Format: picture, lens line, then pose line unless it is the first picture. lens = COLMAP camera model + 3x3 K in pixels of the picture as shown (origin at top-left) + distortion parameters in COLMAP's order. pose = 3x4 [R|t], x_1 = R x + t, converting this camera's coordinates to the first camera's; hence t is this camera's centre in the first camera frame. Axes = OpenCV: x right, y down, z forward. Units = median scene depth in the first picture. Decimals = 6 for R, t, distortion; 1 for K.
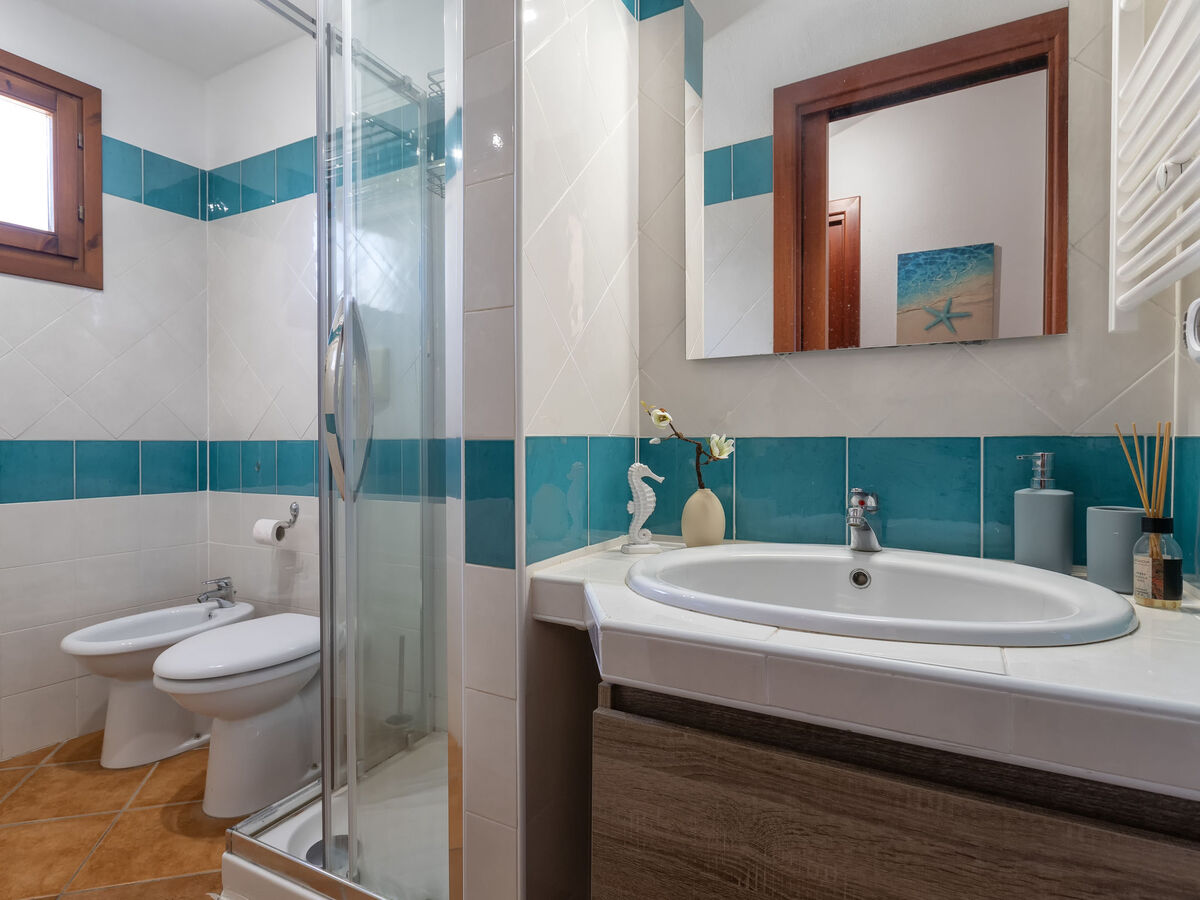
lens RADIAL K [[626.3, 0, 600.5], [0, 626.3, 447.7], [0, 0, 1]] dist [-0.000257, -0.000068]
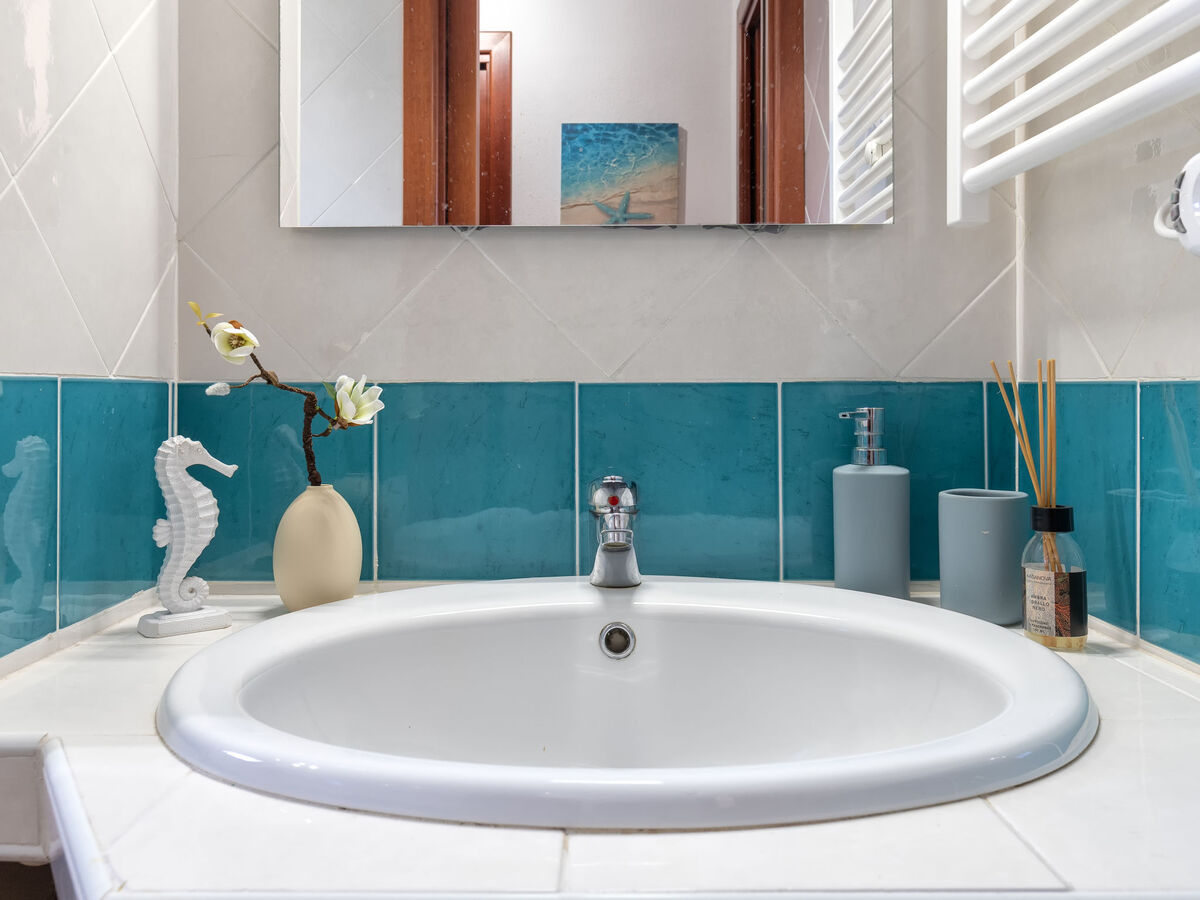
lens RADIAL K [[995.3, 0, 580.7], [0, 995.3, 372.1], [0, 0, 1]] dist [0.003862, -0.005415]
pose [[0.894505, 0.007939, 0.446987, -0.004258], [0.005400, 0.999577, -0.028560, -0.000711], [-0.447025, 0.027961, 0.894084, 0.206634]]
